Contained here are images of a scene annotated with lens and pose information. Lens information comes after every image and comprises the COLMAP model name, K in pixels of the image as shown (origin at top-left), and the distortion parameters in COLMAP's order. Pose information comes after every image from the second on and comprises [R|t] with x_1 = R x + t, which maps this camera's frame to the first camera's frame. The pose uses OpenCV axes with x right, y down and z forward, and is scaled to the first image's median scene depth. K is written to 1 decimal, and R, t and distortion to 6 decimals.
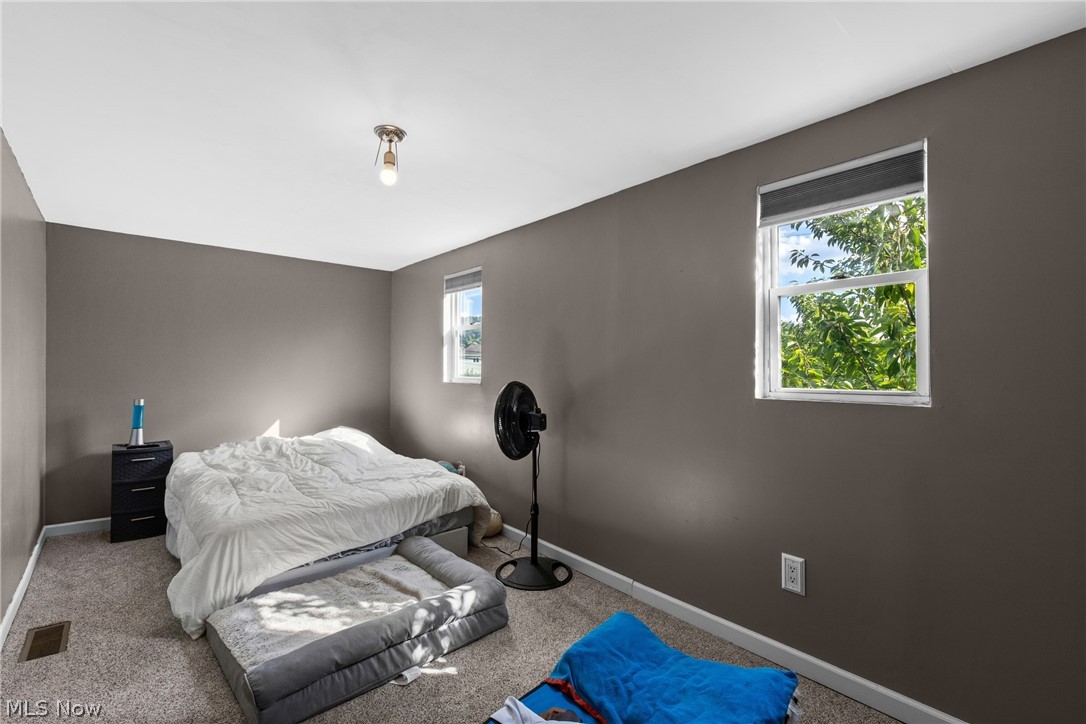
lens RADIAL K [[490.8, 0, 545.8], [0, 490.8, 356.3], [0, 0, 1]] dist [0.010417, -0.002489]
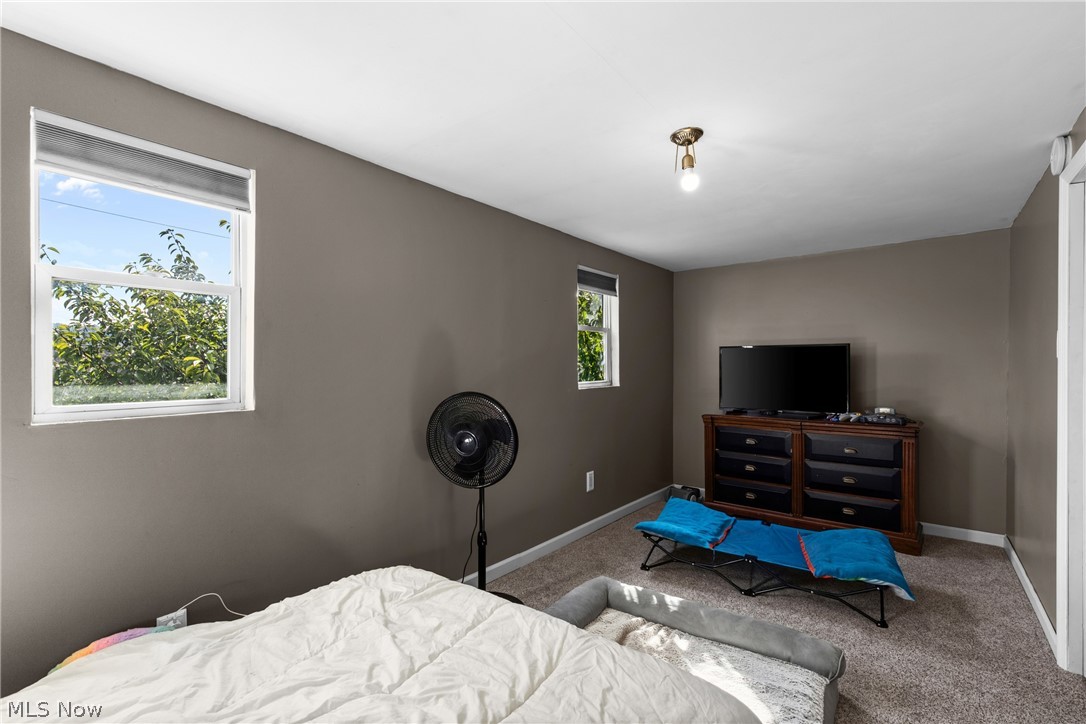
lens RADIAL K [[490.8, 0, 545.7], [0, 490.8, 368.0], [0, 0, 1]] dist [0.010417, -0.002489]
pose [[-0.190795, -0.007174, 0.981604, -0.902029], [-0.019686, 0.999800, 0.003481, 0.006856], [-0.981432, -0.018659, -0.190898, 1.075013]]
